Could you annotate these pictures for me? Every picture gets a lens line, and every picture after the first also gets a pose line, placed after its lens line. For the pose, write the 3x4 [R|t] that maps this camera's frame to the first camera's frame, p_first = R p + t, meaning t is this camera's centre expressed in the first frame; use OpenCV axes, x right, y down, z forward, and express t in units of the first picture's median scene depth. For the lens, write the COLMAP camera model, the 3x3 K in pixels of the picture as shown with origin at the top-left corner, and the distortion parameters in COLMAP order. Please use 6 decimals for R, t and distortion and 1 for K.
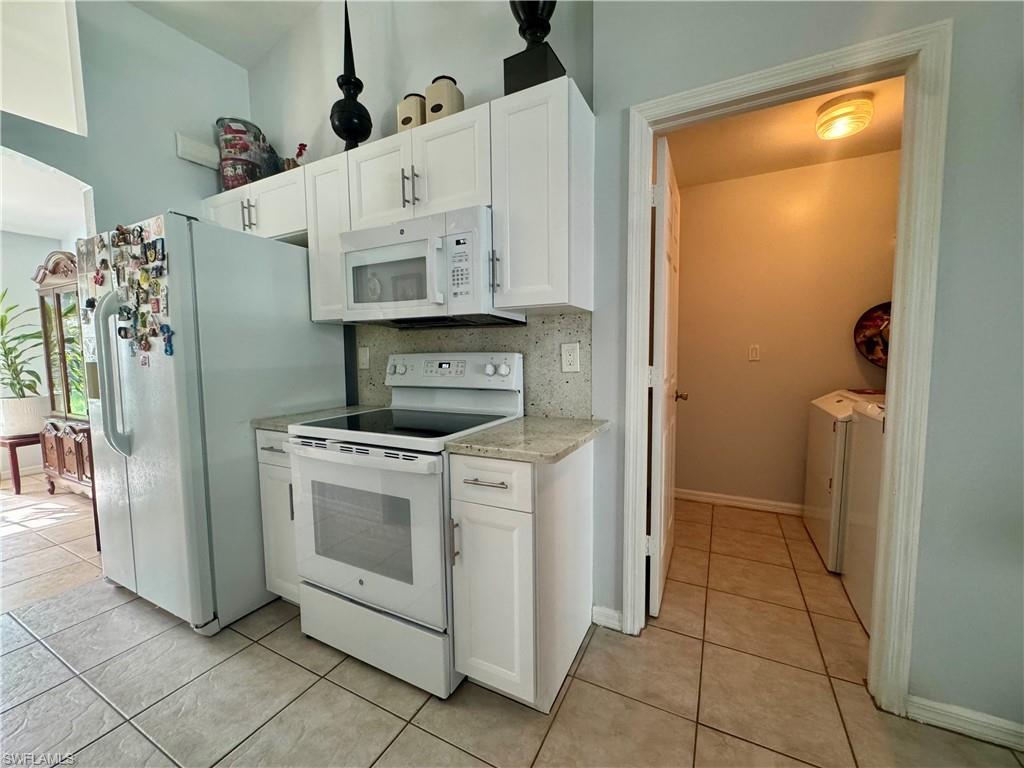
lens RADIAL K [[408.4, 0, 512.0], [0, 408.4, 384.0], [0, 0, 1]] dist [-0.003160, 0.000499]
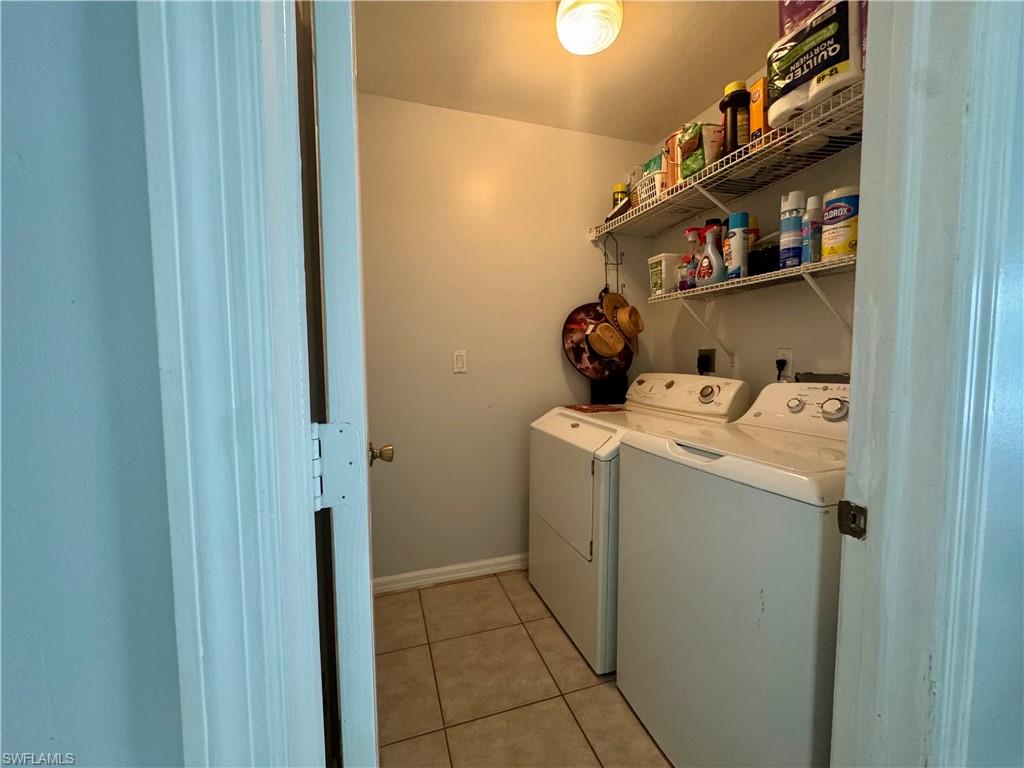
lens RADIAL K [[408.4, 0, 512.0], [0, 408.4, 384.0], [0, 0, 1]] dist [-0.003160, 0.000499]
pose [[0.696618, -0.044940, 0.716033, 0.235365], [0.056445, 0.998376, 0.007746, -0.060948], [-0.715218, 0.035021, 0.698023, 0.711131]]
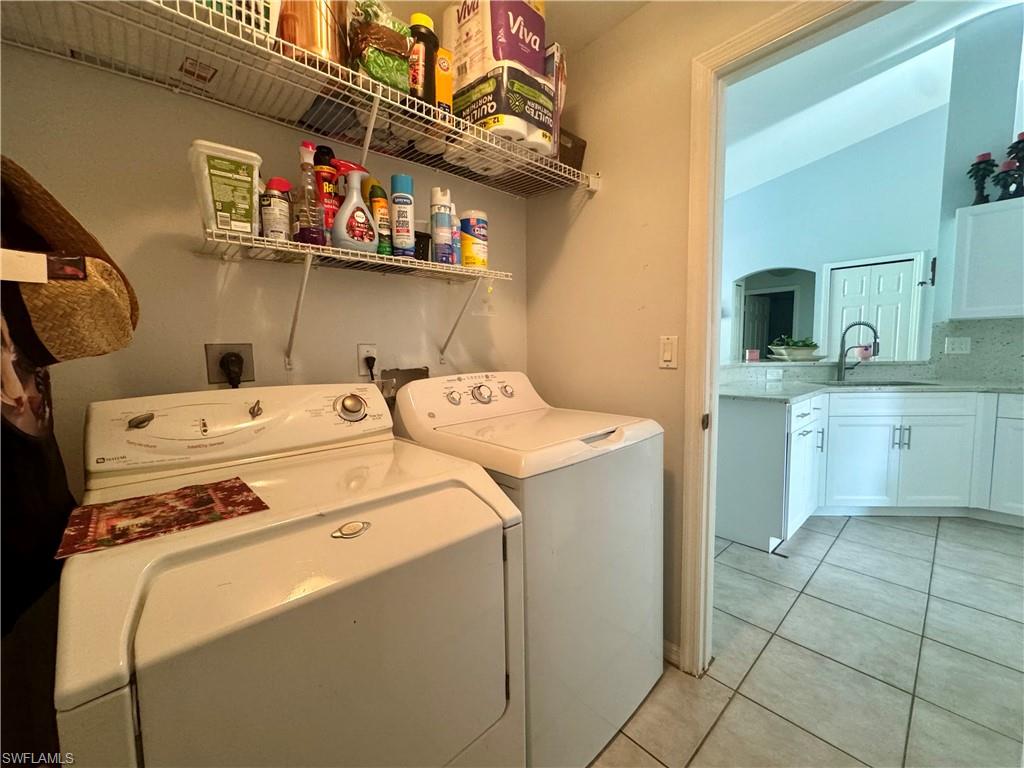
lens RADIAL K [[408.4, 0, 512.0], [0, 408.4, 384.0], [0, 0, 1]] dist [-0.003160, 0.000499]
pose [[-0.938425, -0.002990, 0.345471, 0.773921], [0.055196, 0.985821, 0.158465, -0.135127], [-0.341046, 0.167776, -0.924953, 1.588257]]
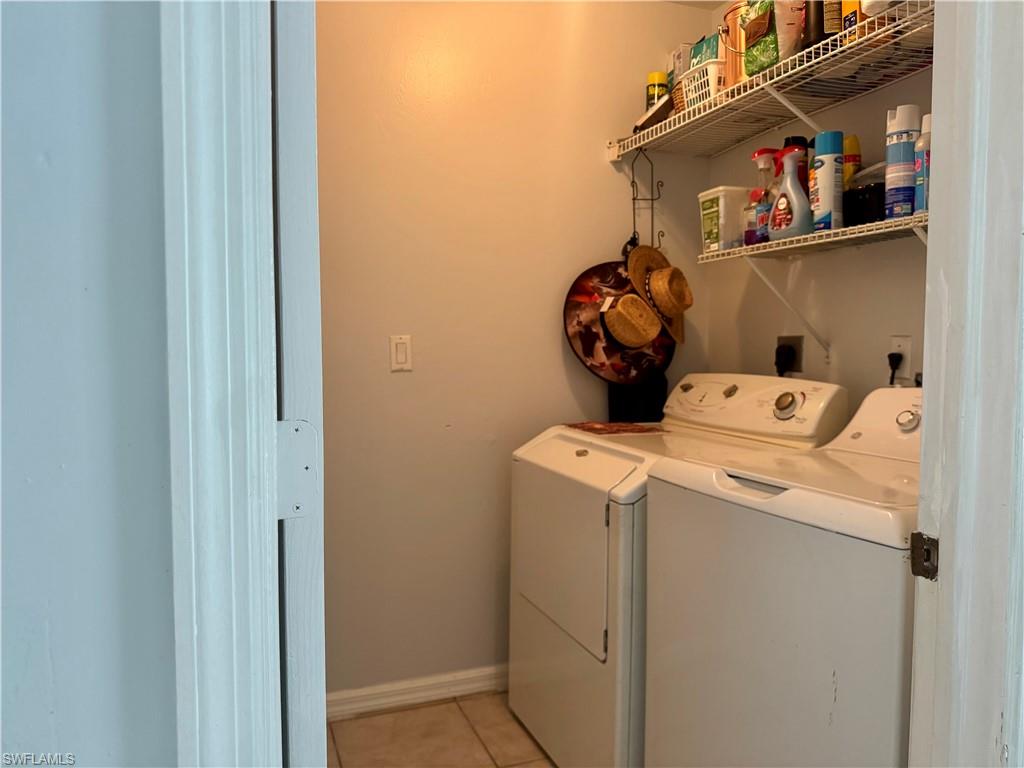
lens RADIAL K [[723.7, 0, 512.0], [0, 723.7, 384.0], [0, 0, 1]] dist [0.107977, -0.111449]
pose [[0.663012, -0.030197, 0.747999, 0.128034], [0.050191, 0.998731, -0.004169, -0.052977], [-0.746924, 0.040307, 0.663687, 0.620550]]
